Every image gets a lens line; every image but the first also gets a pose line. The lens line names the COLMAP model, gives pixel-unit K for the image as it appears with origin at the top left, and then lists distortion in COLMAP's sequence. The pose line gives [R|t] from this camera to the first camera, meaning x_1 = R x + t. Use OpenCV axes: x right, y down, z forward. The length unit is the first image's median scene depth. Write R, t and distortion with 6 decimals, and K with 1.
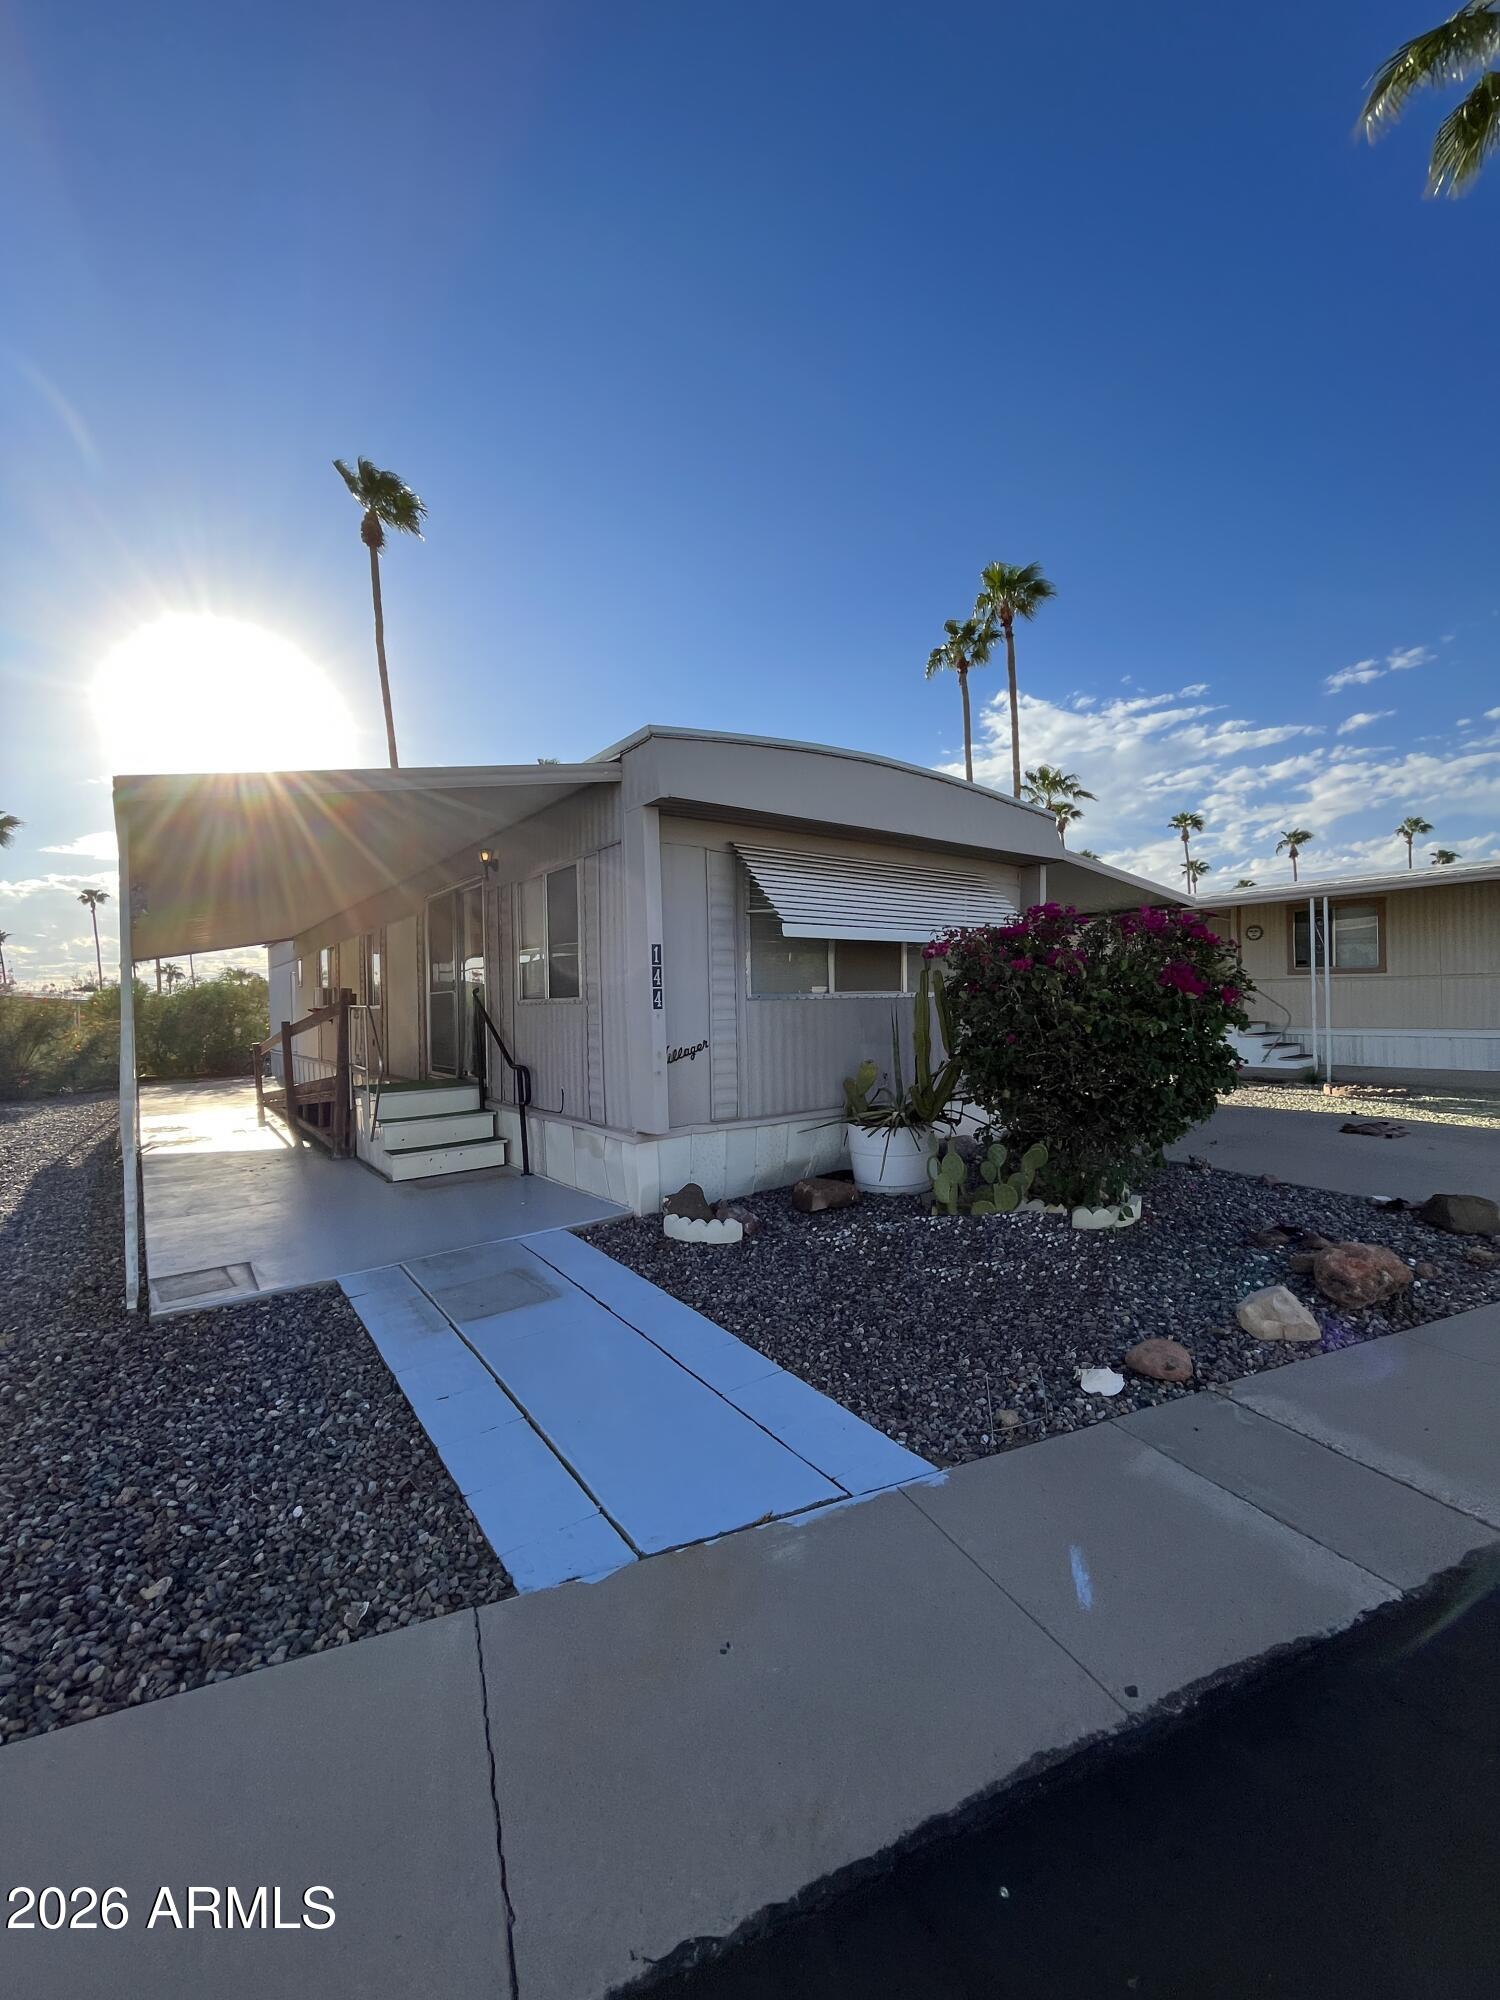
lens RADIAL K [[801.6, 0, 748.2], [0, 801.6, 1002.6], [0, 0, 1]] dist [-0.003190, 0.001124]
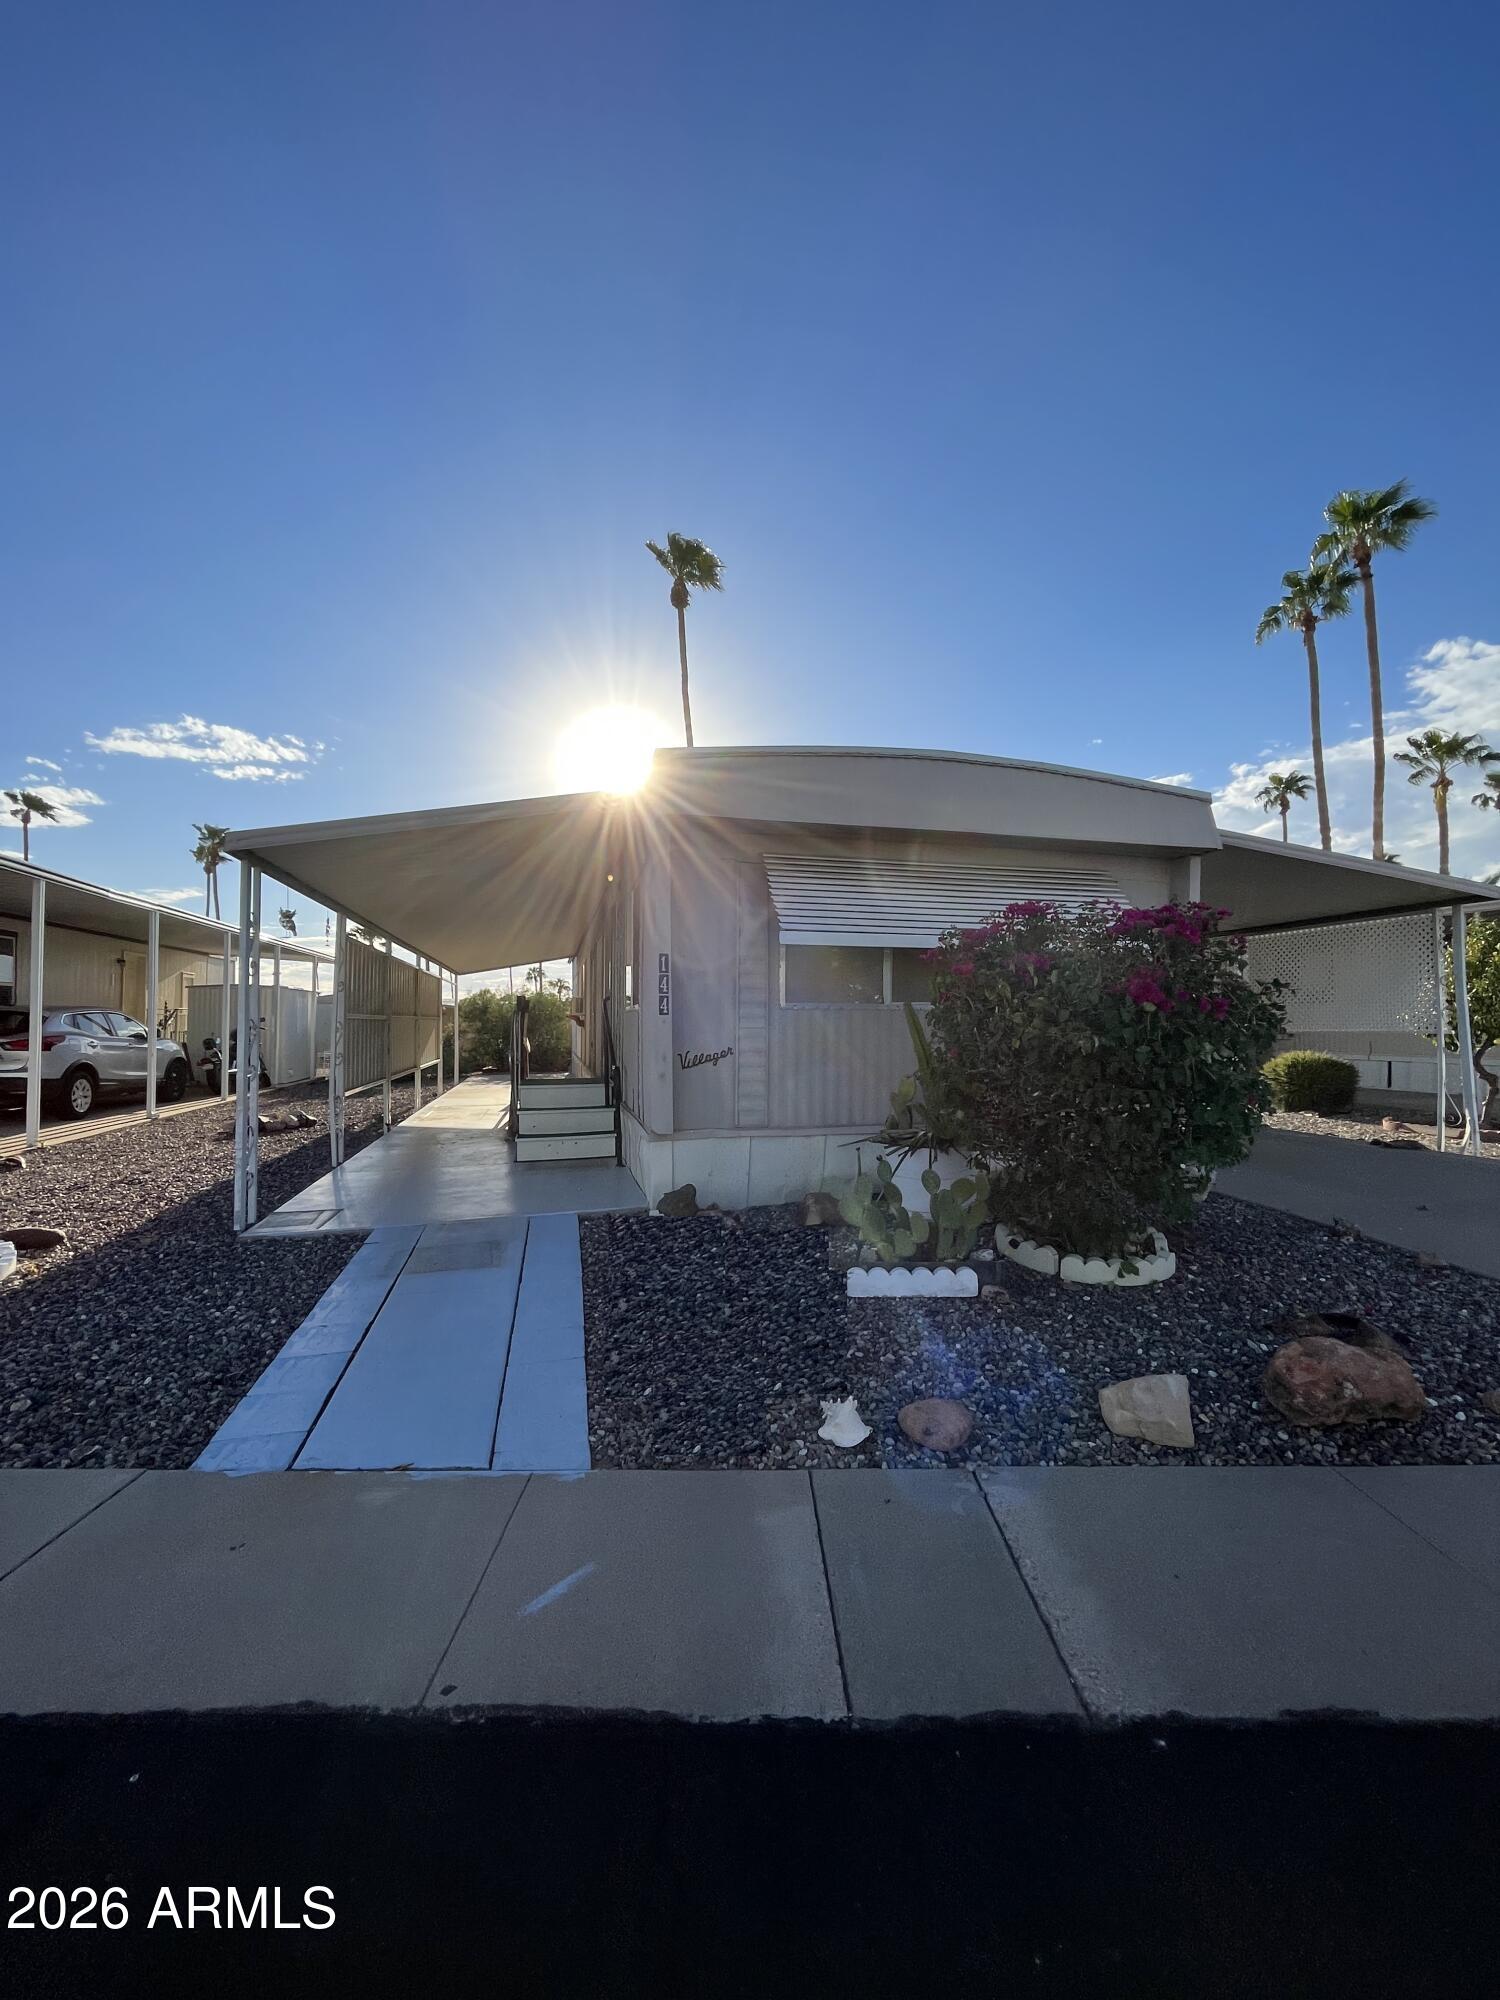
lens RADIAL K [[801.6, 0, 747.0], [0, 801.6, 998.1], [0, 0, 1]] dist [-0.003190, 0.001124]
pose [[0.921401, 0.009195, -0.388504, 0.336855], [-0.018488, 0.999625, -0.020189, 0.004355], [0.388173, 0.025784, 0.921226, 0.057964]]
